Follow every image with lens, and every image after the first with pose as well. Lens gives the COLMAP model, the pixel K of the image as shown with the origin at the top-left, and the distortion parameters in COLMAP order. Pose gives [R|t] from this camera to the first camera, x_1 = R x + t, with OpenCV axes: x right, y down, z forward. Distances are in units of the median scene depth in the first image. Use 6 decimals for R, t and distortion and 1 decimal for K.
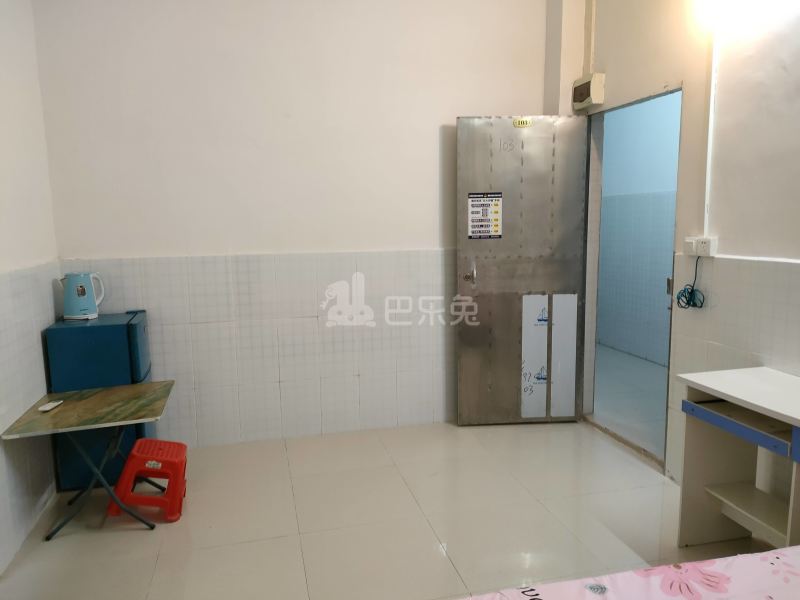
lens RADIAL K [[583.8, 0, 400.0], [0, 583.8, 300.0], [0, 0, 1]] dist [0.059422, -0.054548]
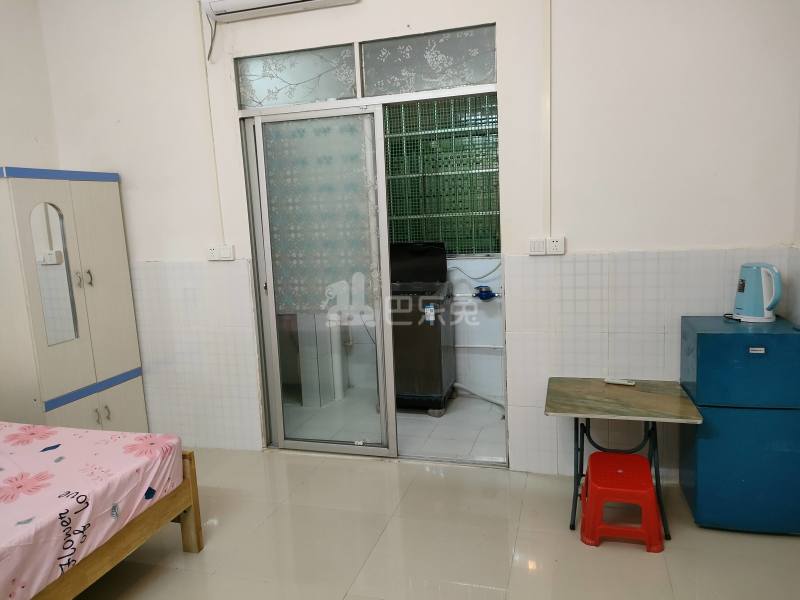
lens RADIAL K [[583.8, 0, 400.0], [0, 583.8, 300.0], [0, 0, 1]] dist [0.059422, -0.054548]
pose [[-0.519960, 0.142232, -0.842266, 0.455549], [-0.085951, 0.972323, 0.217255, -0.152197], [0.849855, 0.185358, -0.493344, 1.148497]]
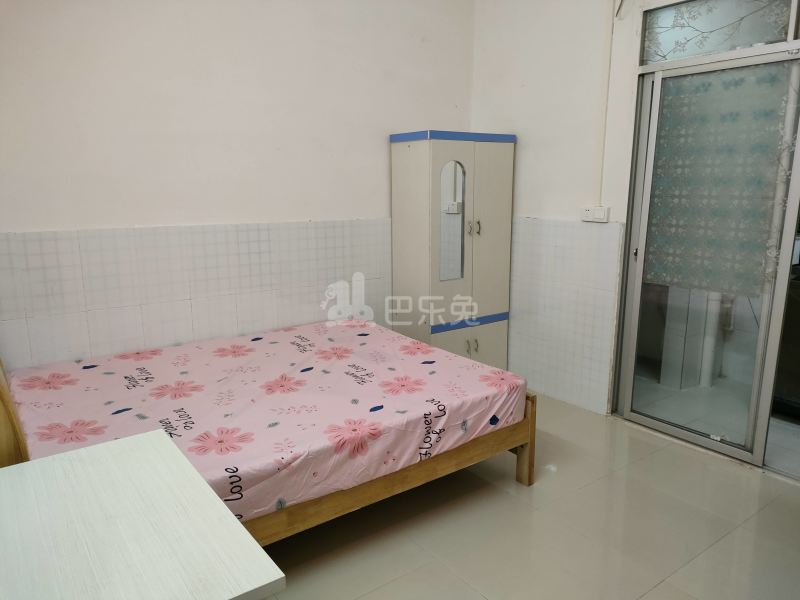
lens RADIAL K [[583.8, 0, 400.0], [0, 583.8, 300.0], [0, 0, 1]] dist [0.059422, -0.054548]
pose [[-0.927269, 0.066975, -0.368356, 0.453413], [-0.062189, 0.942649, 0.327942, -0.155723], [0.369194, 0.326998, -0.869924, 1.169887]]
